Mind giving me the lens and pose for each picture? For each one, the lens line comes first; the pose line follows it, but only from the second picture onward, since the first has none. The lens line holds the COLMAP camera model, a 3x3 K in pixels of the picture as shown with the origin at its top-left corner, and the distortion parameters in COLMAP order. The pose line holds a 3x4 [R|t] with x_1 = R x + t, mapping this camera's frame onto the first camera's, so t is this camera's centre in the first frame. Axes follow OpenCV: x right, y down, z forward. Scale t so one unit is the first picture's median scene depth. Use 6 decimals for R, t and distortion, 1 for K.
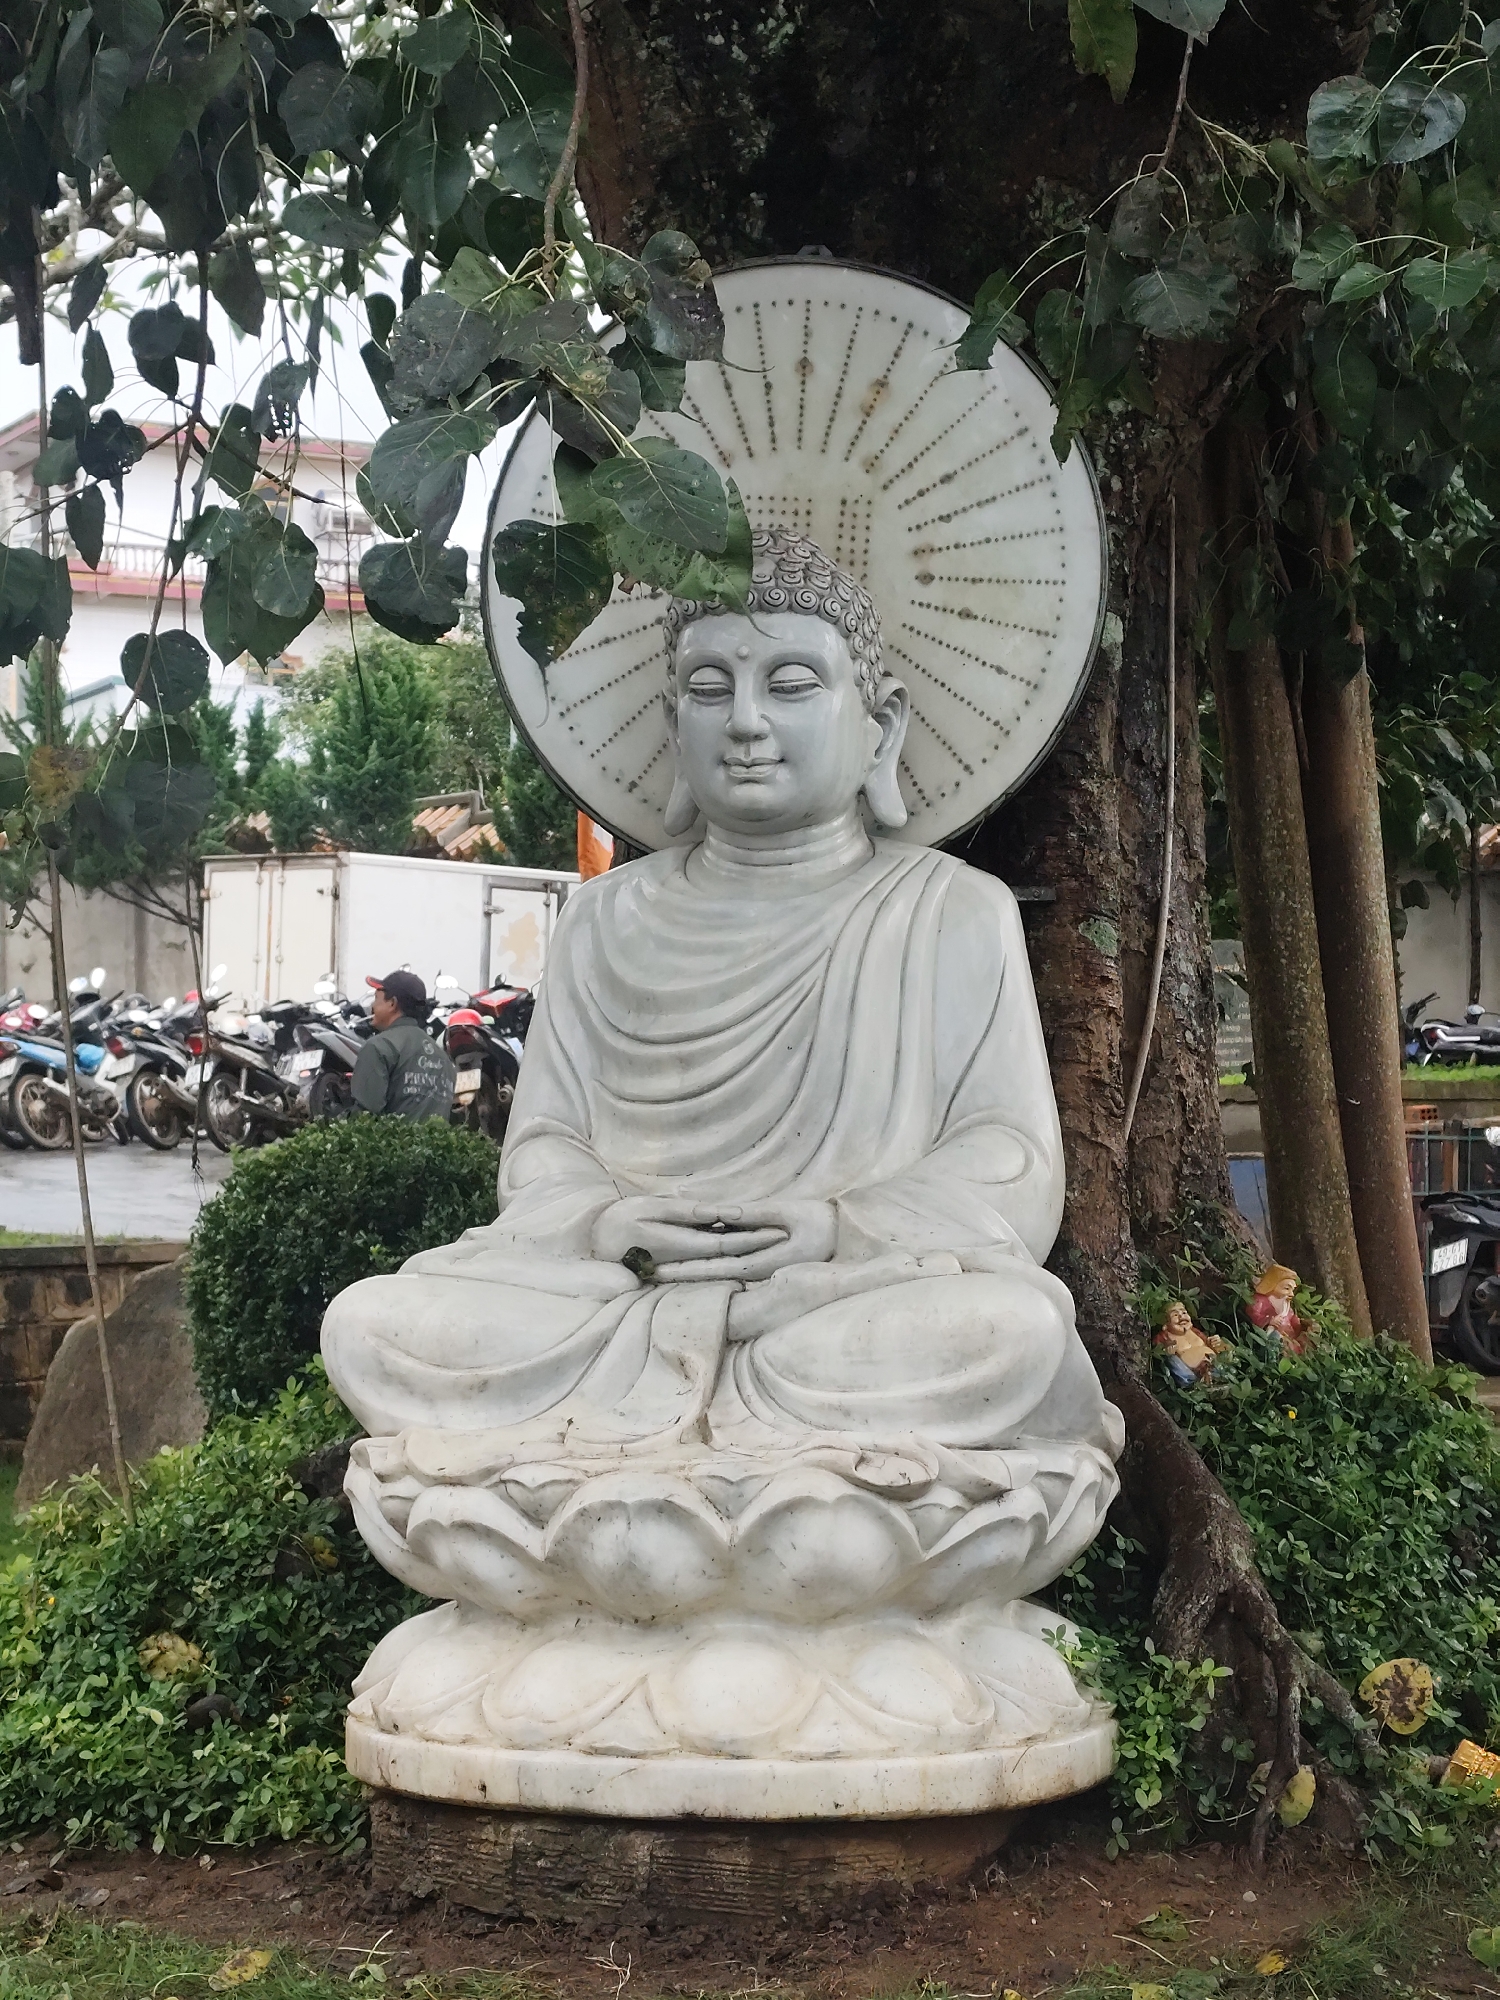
lens RADIAL K [[3781.7, 0, 756.1], [0, 3781.7, 997.9], [0, 0, 1]] dist [0.173249, 0.000000]
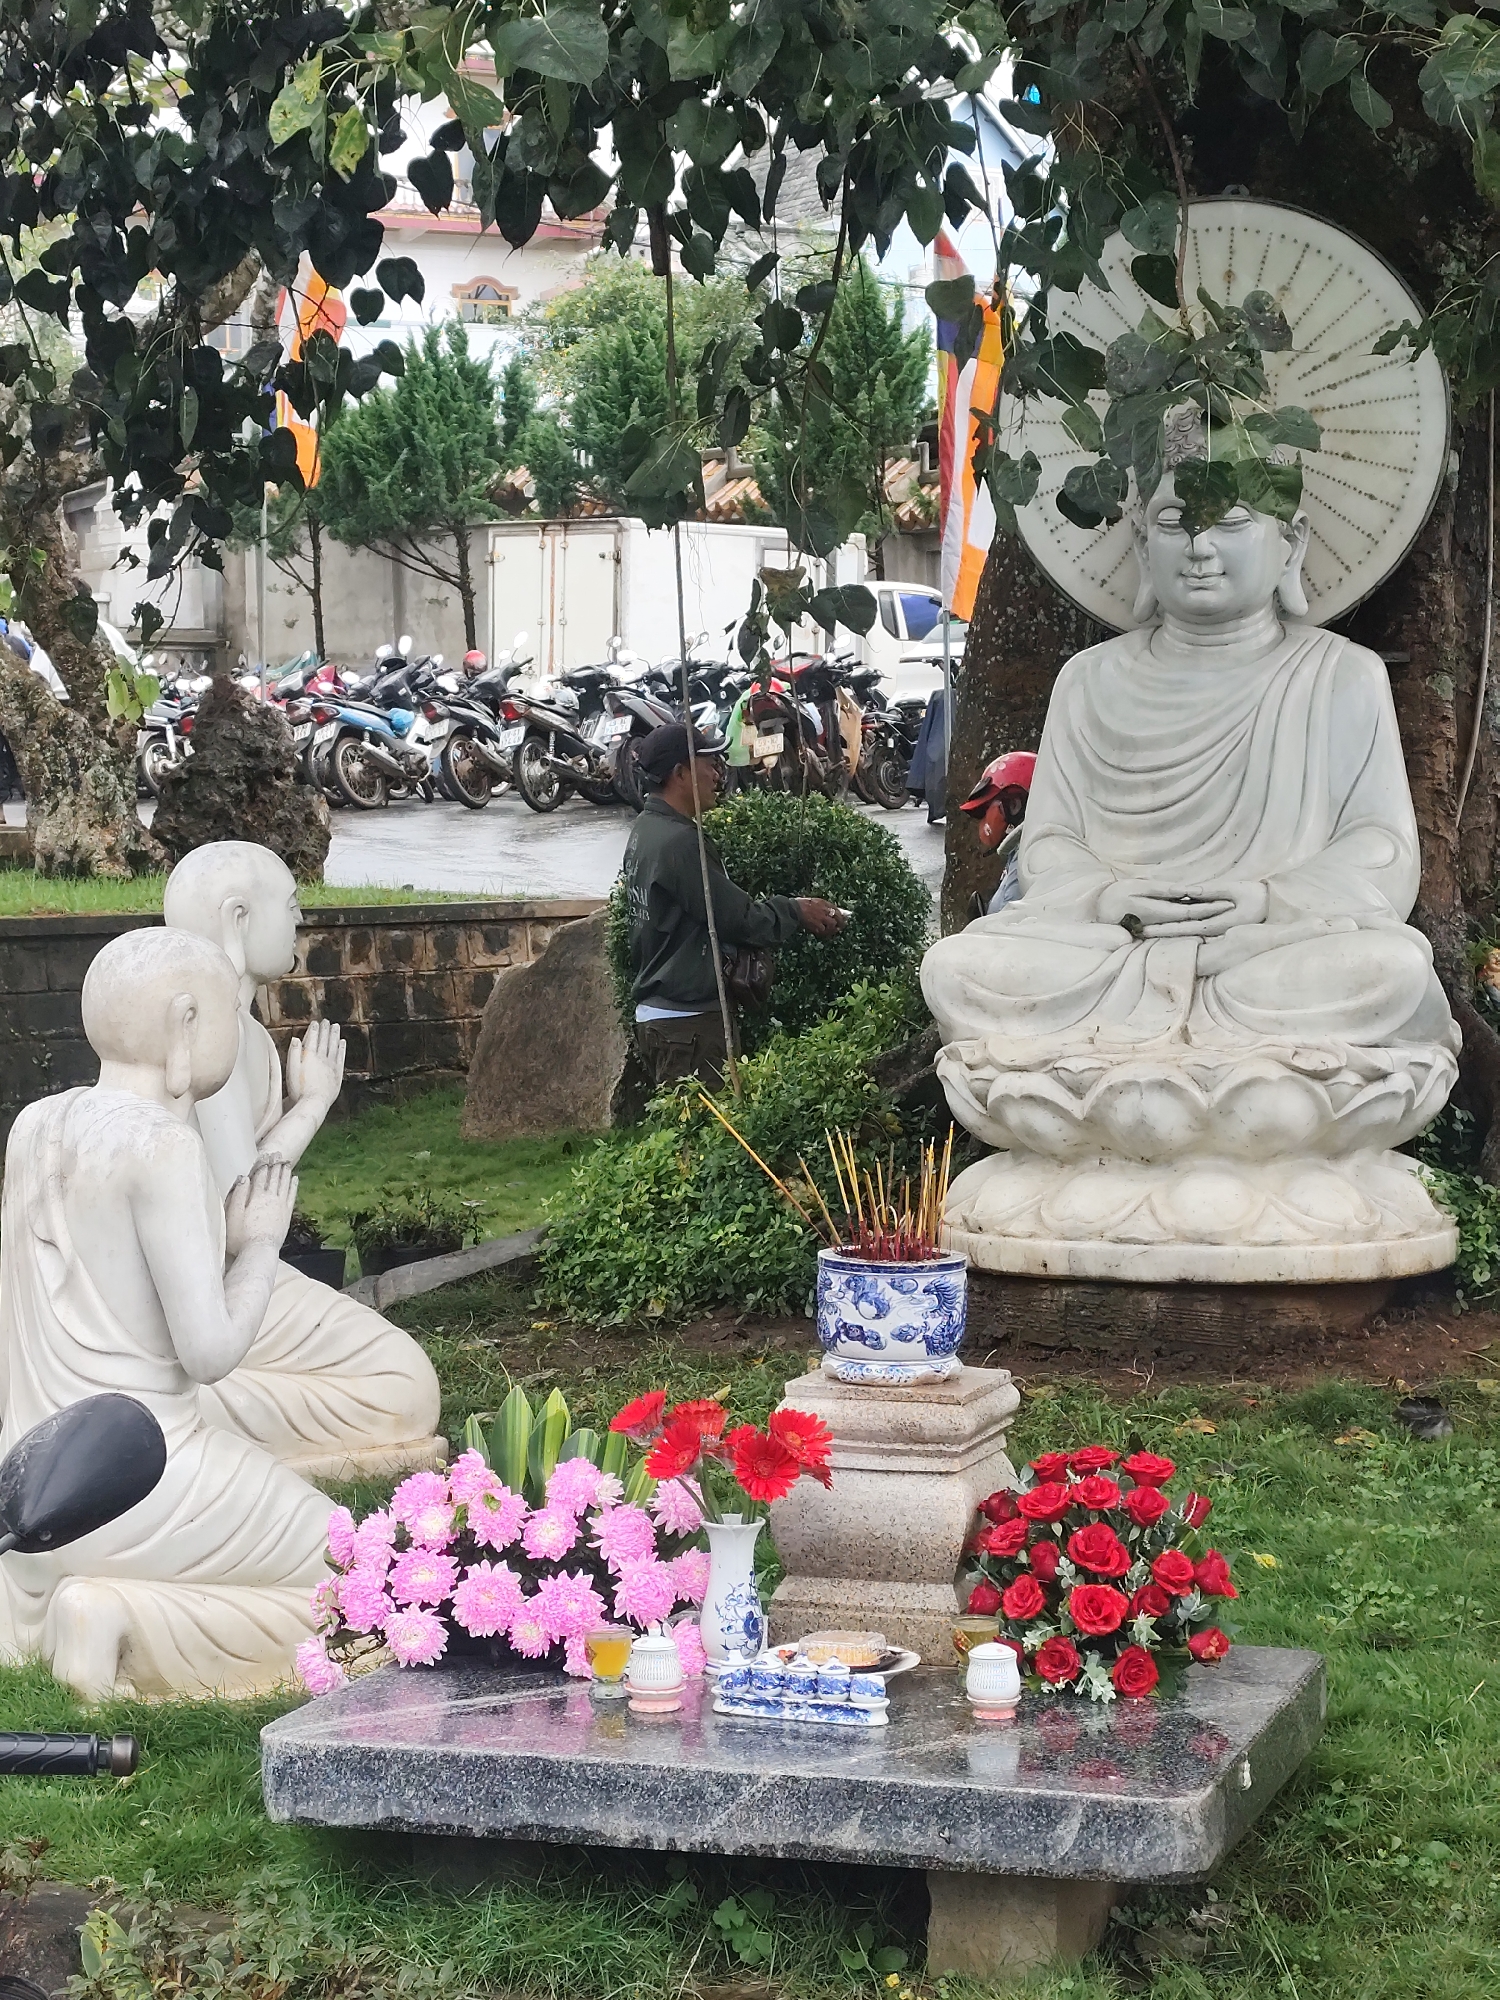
lens RADIAL K [[3984.7, 0, 755.9], [0, 3984.7, 993.0], [0, 0, 1]] dist [0.150044, 0.000000]
pose [[0.998589, -0.004737, -0.052890, -0.084618], [0.009524, 0.995839, 0.090633, -0.040678], [0.052241, -0.091009, 0.994479, -0.493889]]
